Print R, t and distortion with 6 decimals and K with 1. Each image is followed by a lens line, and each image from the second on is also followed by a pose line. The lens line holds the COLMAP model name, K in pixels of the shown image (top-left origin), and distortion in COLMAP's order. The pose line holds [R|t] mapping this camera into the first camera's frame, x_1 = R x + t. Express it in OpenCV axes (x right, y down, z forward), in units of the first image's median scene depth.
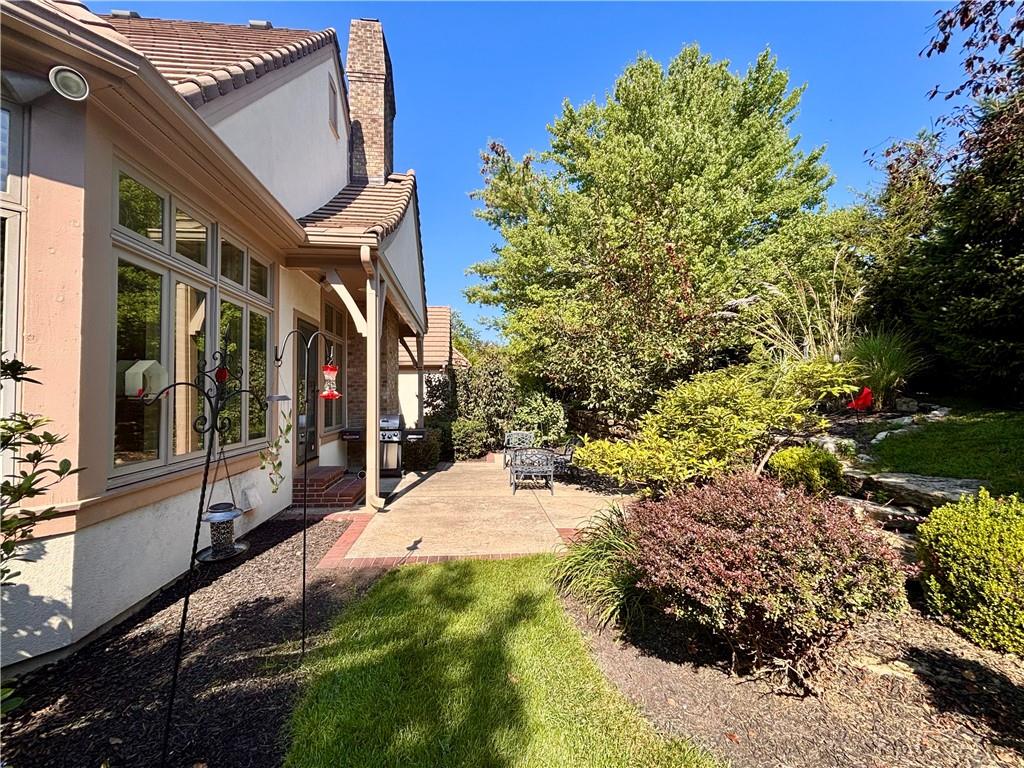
lens RADIAL K [[418.8, 0, 506.9], [0, 418.8, 385.2], [0, 0, 1]] dist [0.009787, 0.000272]
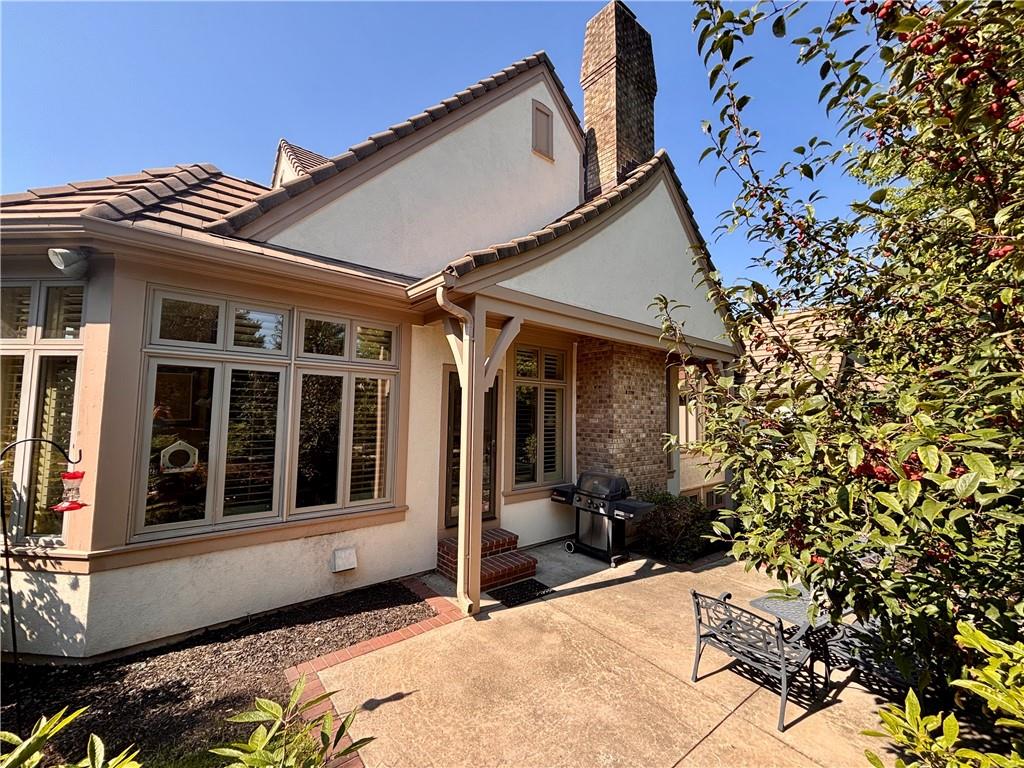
lens RADIAL K [[418.8, 0, 513.4], [0, 418.8, 383.1], [0, 0, 1]] dist [0.009787, 0.000272]
pose [[0.546936, -0.042055, -0.836117, 0.485794], [0.000283, 0.998747, -0.050050, -0.108095], [0.837174, 0.027138, 0.546262, 0.746673]]
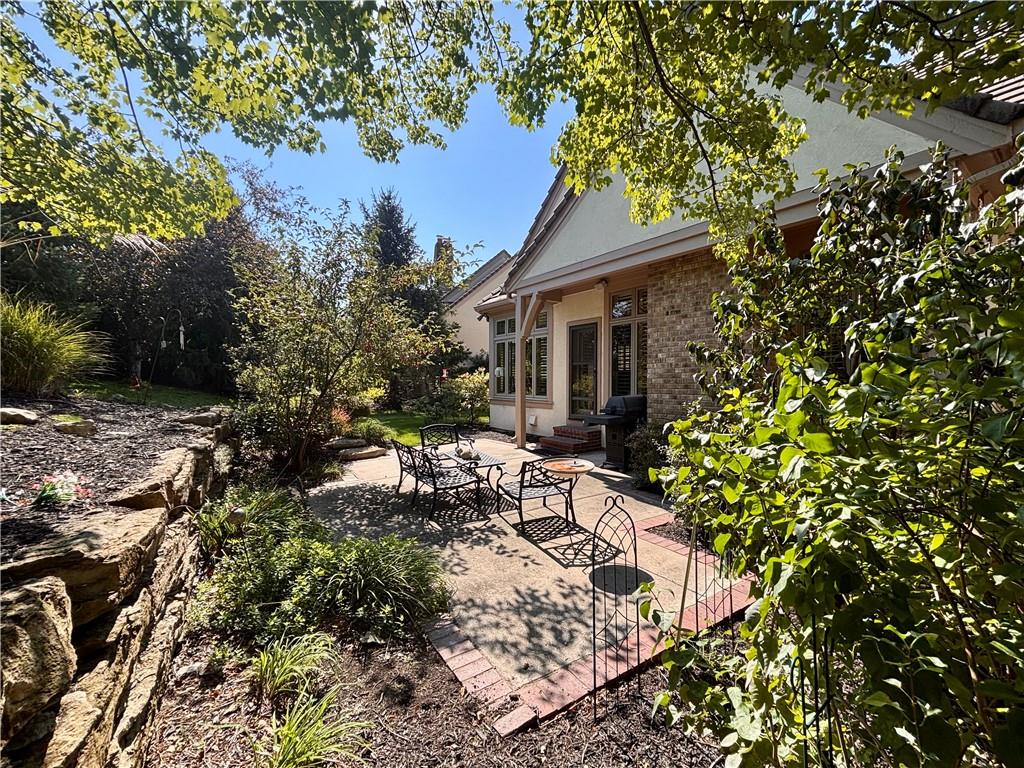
lens RADIAL K [[418.8, 0, 511.5], [0, 418.8, 380.6], [0, 0, 1]] dist [0.009787, 0.000272]
pose [[-0.880078, 0.006172, -0.474789, 0.560308], [0.016347, 0.999717, -0.017304, 0.097847], [0.474548, -0.022990, -0.879929, 2.997592]]
